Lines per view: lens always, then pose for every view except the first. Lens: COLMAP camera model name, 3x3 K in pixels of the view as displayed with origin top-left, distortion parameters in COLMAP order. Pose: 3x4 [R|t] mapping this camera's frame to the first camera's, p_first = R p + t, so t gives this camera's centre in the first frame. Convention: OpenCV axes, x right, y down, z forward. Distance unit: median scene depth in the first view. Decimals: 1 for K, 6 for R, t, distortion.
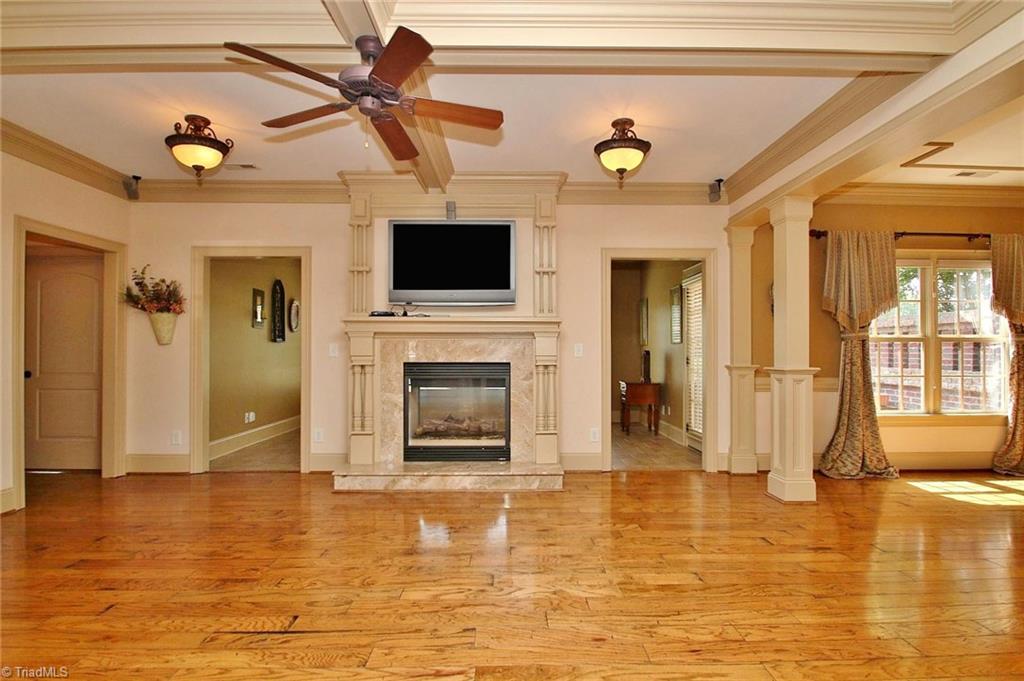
lens RADIAL K [[520.4, 0, 515.4], [0, 520.4, 345.3], [0, 0, 1]] dist [0.004879, 0.000197]
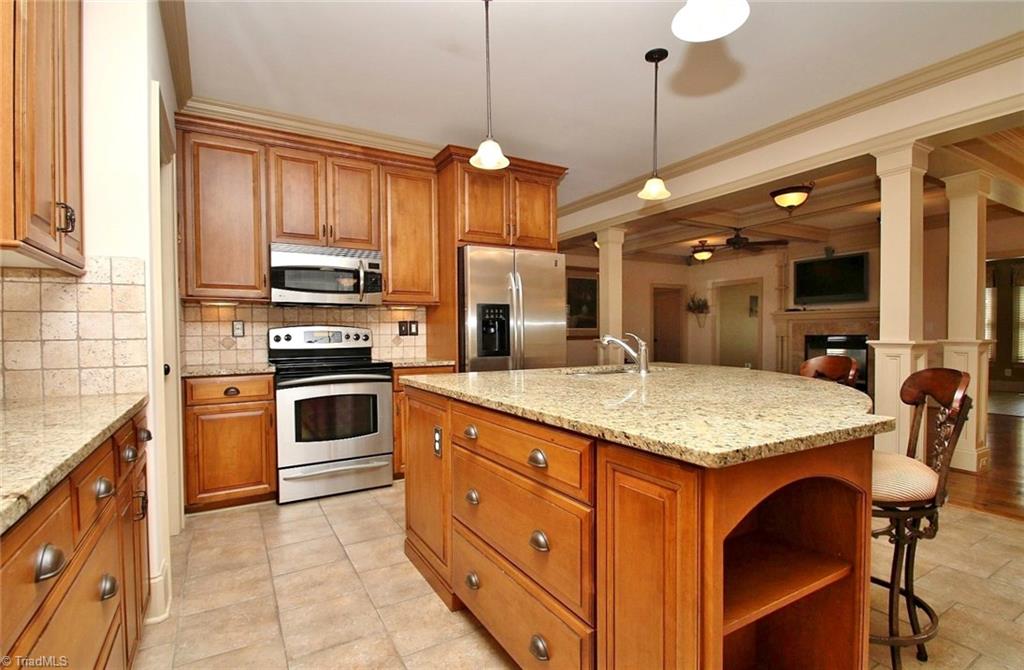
lens RADIAL K [[487.0, 0, 513.6], [0, 487.0, 339.2], [0, 0, 1]] dist [-0.000697, -0.000028]
pose [[0.503596, 0.004630, -0.863927, 0.761368], [0.018829, 0.999689, 0.016333, -0.001450], [0.863734, -0.024492, 0.503352, -0.785046]]
